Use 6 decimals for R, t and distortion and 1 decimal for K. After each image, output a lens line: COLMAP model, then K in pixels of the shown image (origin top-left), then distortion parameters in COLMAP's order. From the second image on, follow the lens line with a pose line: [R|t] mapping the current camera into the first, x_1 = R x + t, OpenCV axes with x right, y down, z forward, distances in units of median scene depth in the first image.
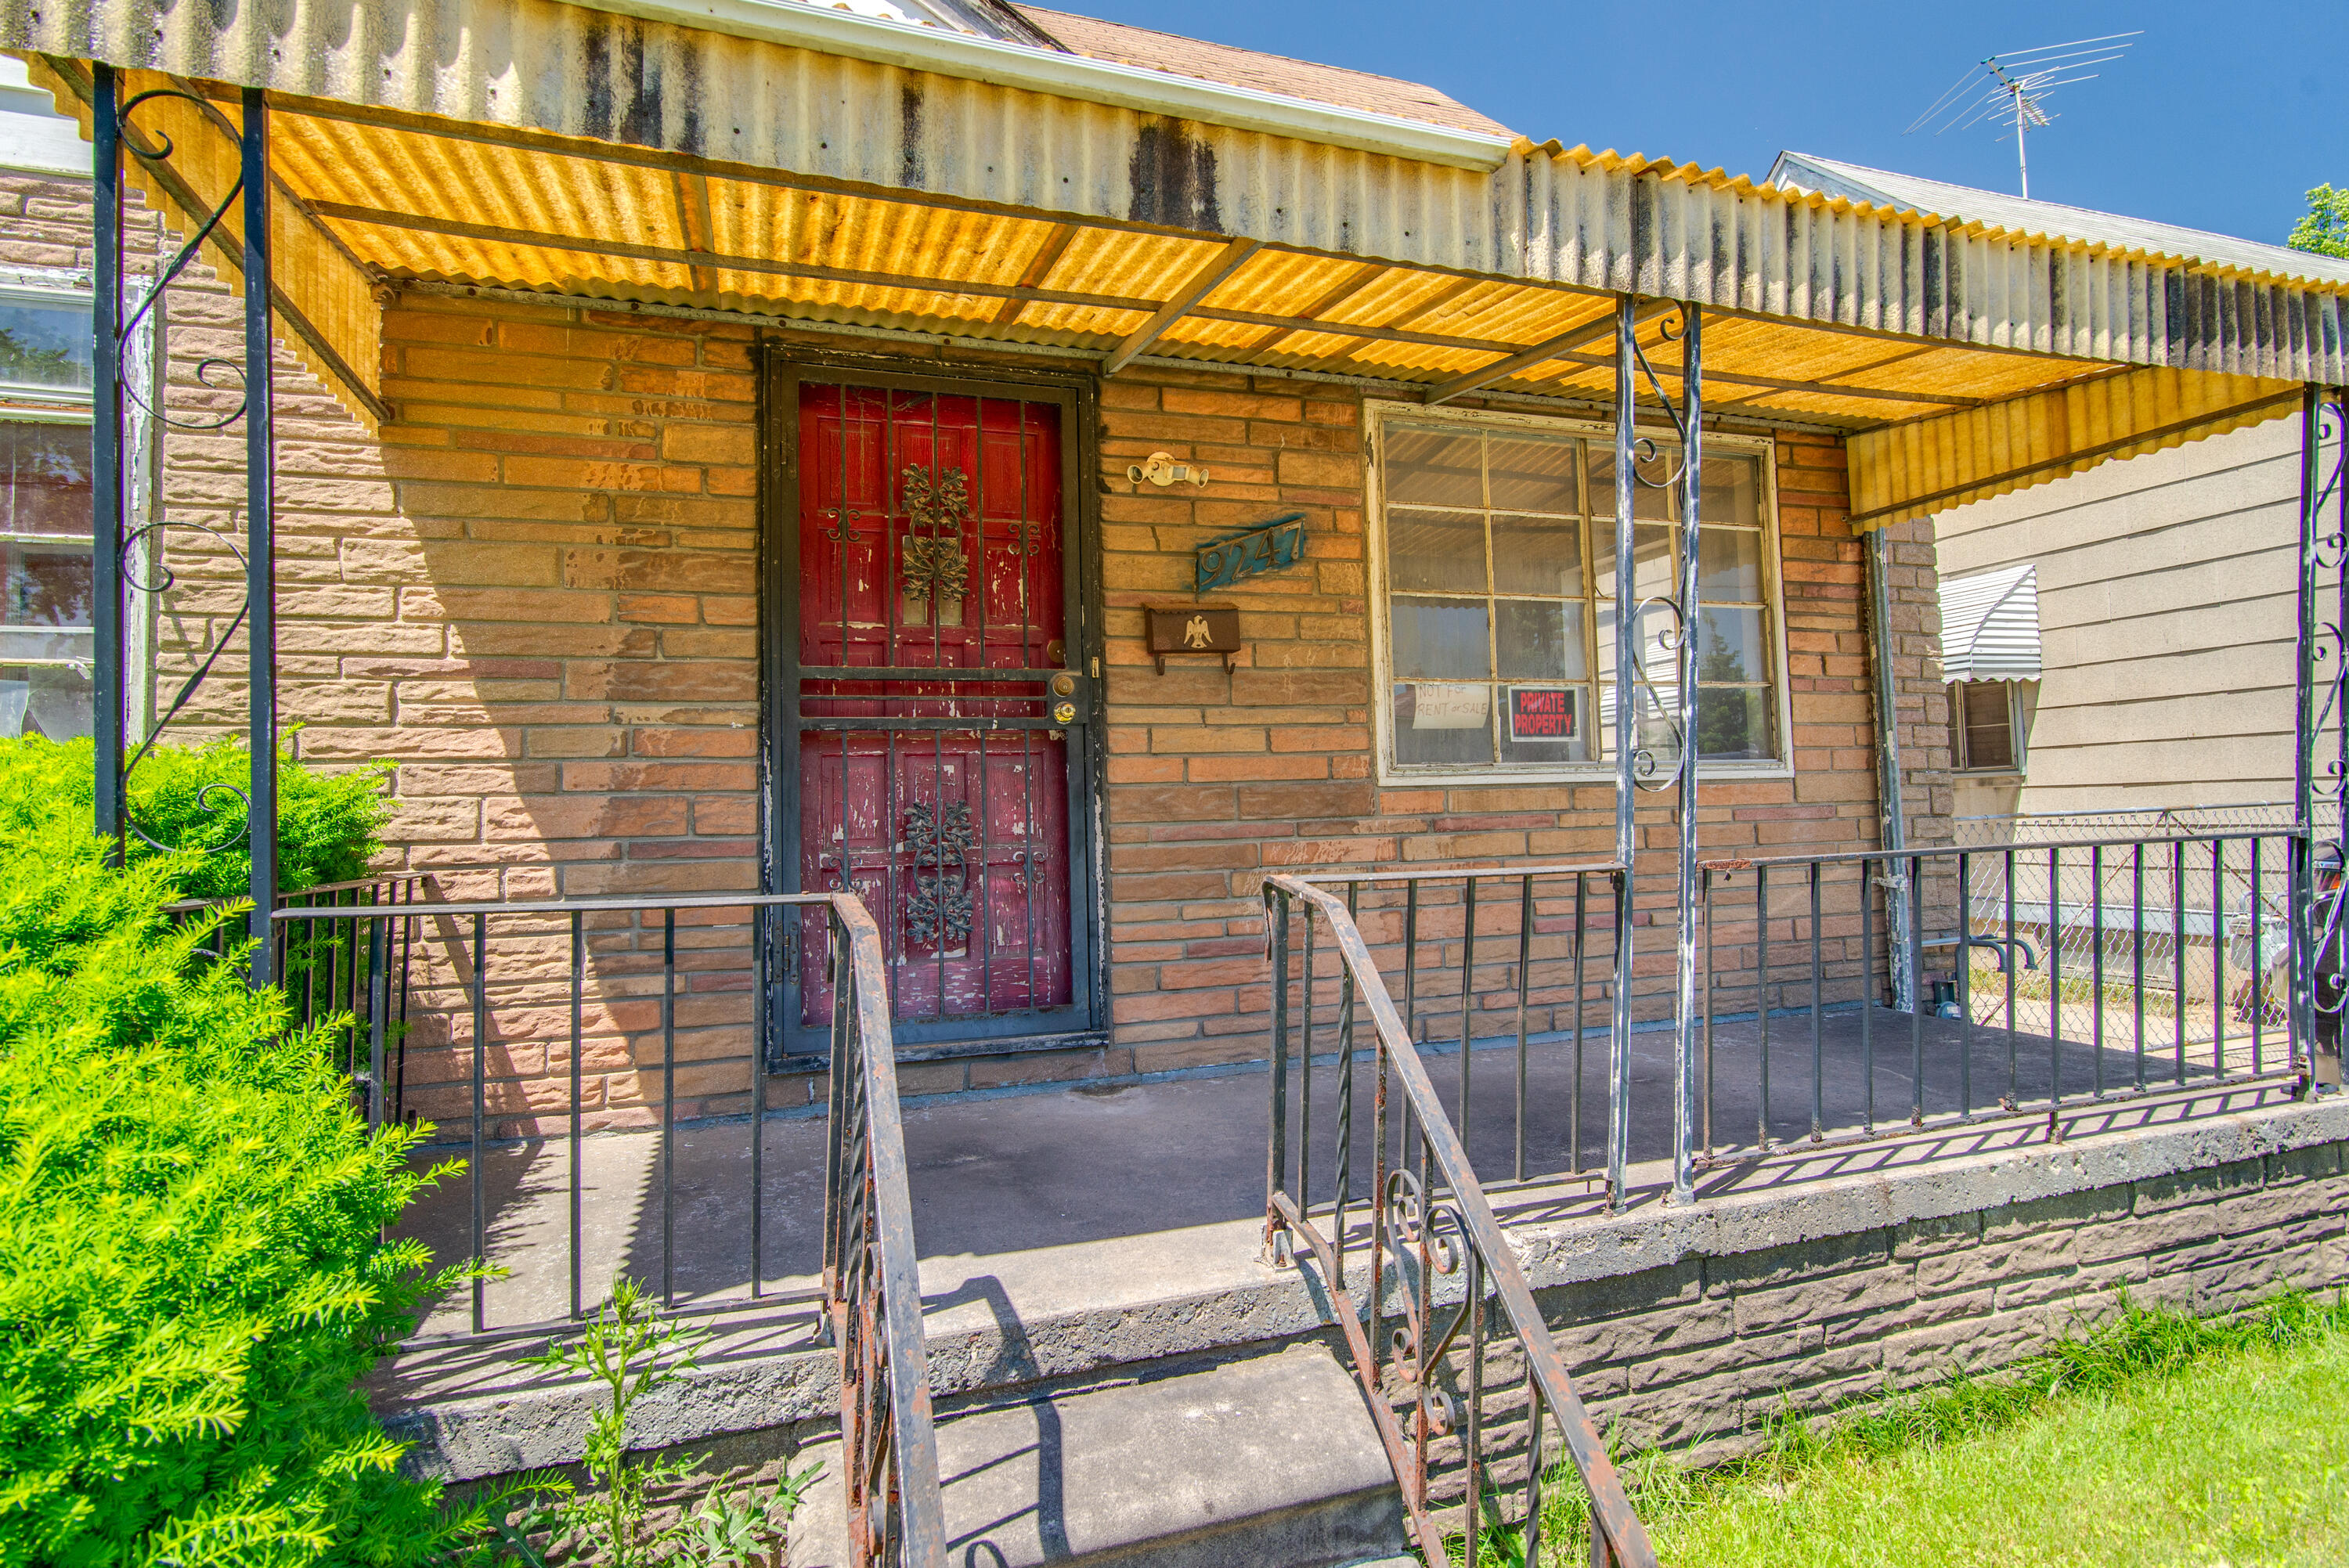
lens RADIAL K [[1176.5, 0, 1175.4], [0, 1176.5, 730.7], [0, 0, 1]] dist [0.000559, 0.002248]
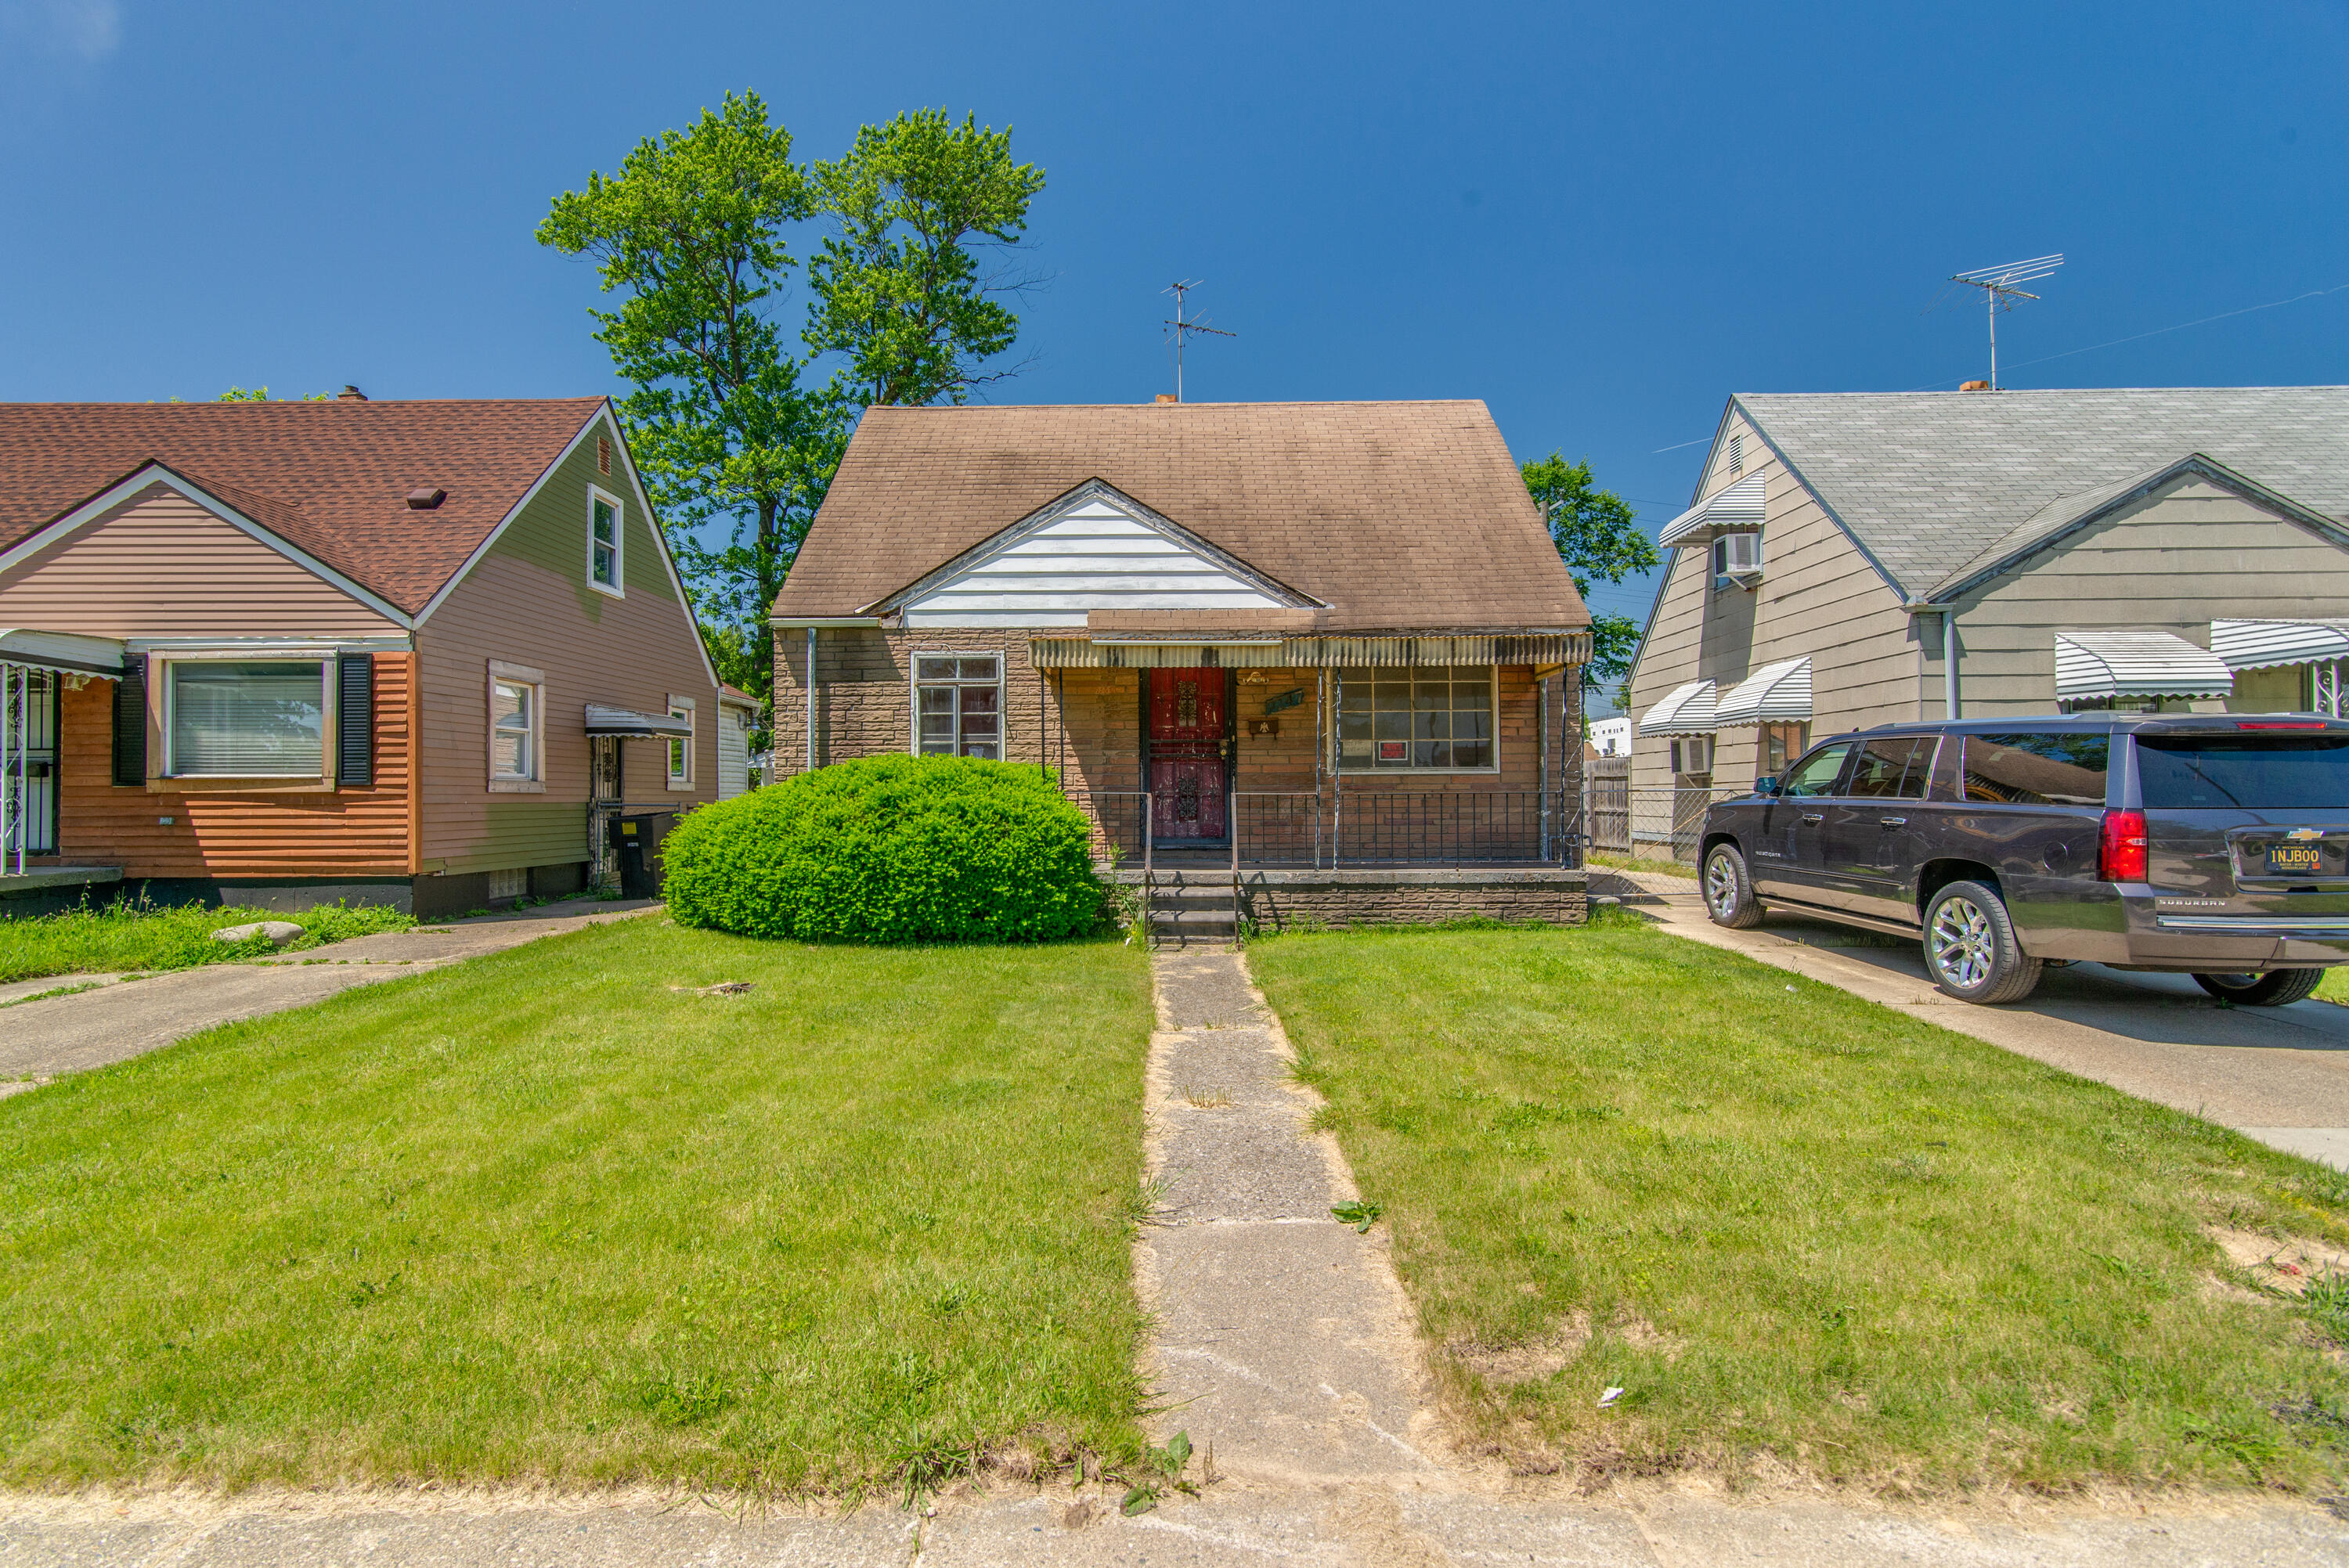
lens RADIAL K [[1176.5, 0, 1196.7], [0, 1176.5, 724.0], [0, 0, 1]] dist [0.000559, 0.002248]
pose [[0.948969, 0.000974, -0.315367, 1.020169], [0.002386, 0.999944, 0.010270, -0.148150], [0.315359, -0.010499, 0.948914, -2.544480]]
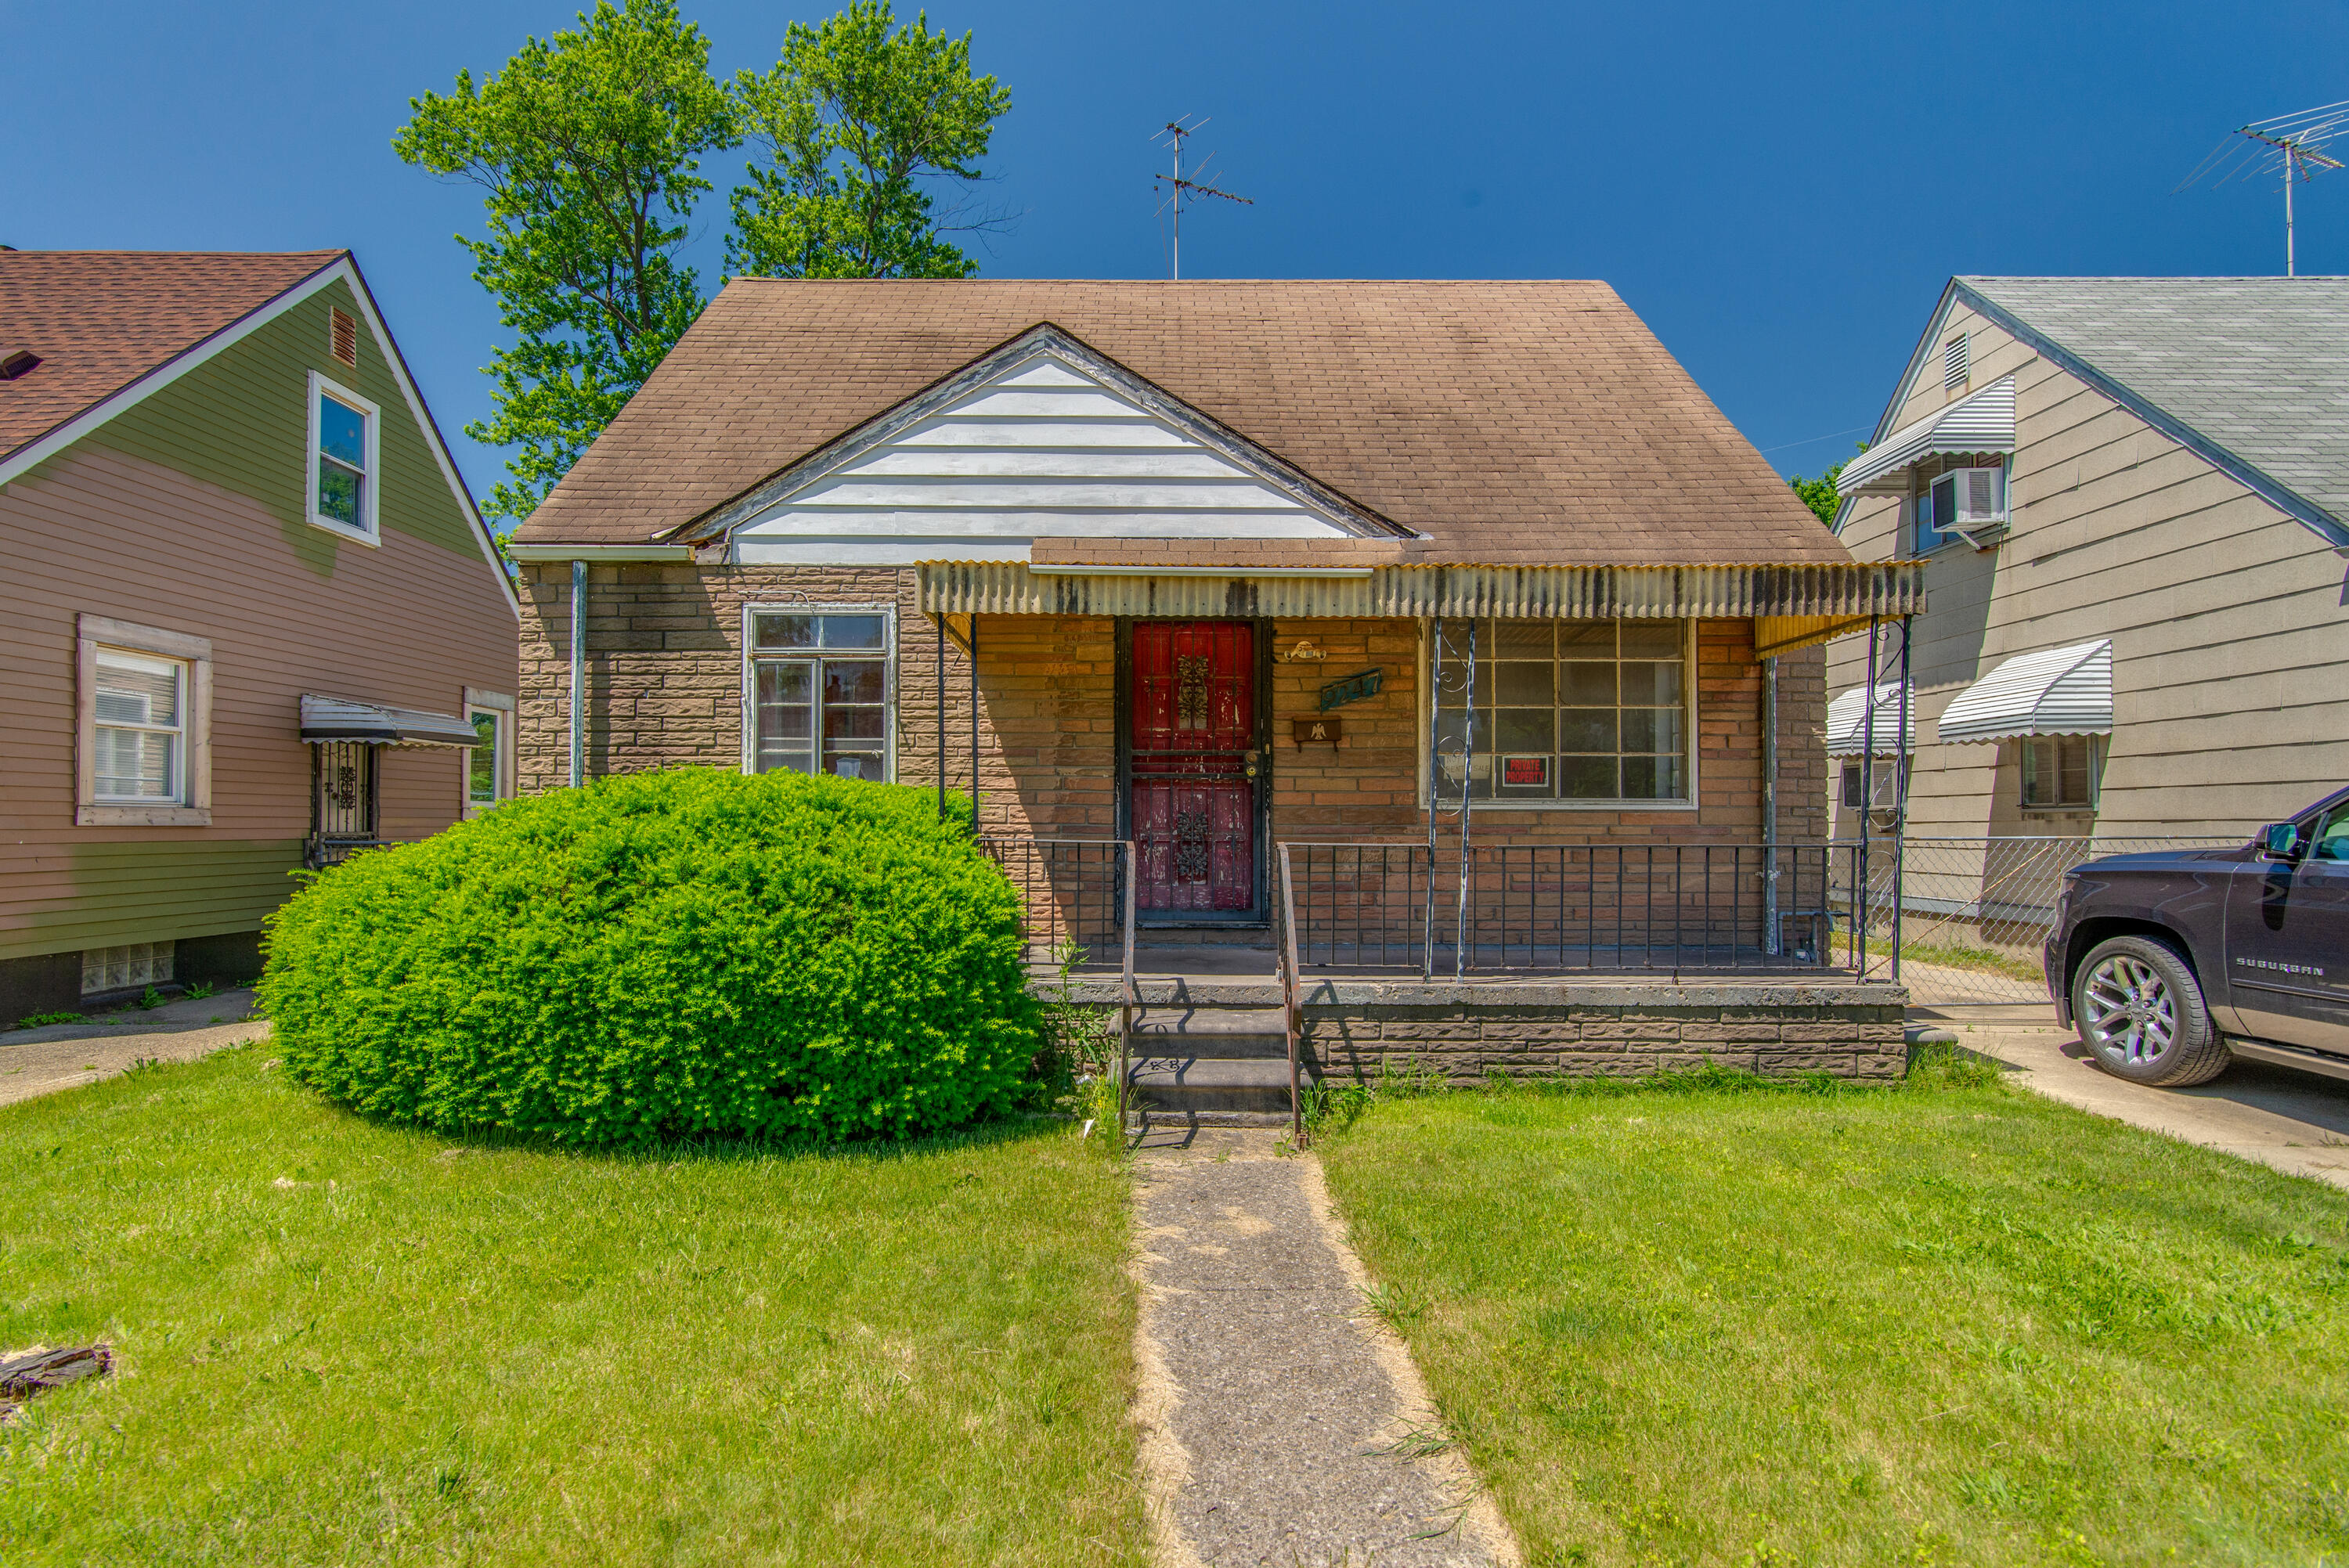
lens RADIAL K [[1176.5, 0, 1179.1], [0, 1176.5, 769.5], [0, 0, 1]] dist [0.000559, 0.002248]
pose [[0.949917, 0.014232, -0.312177, 0.491665], [-0.006234, 0.999627, 0.026605, -0.082049], [0.312439, -0.023326, 0.949651, -1.161659]]
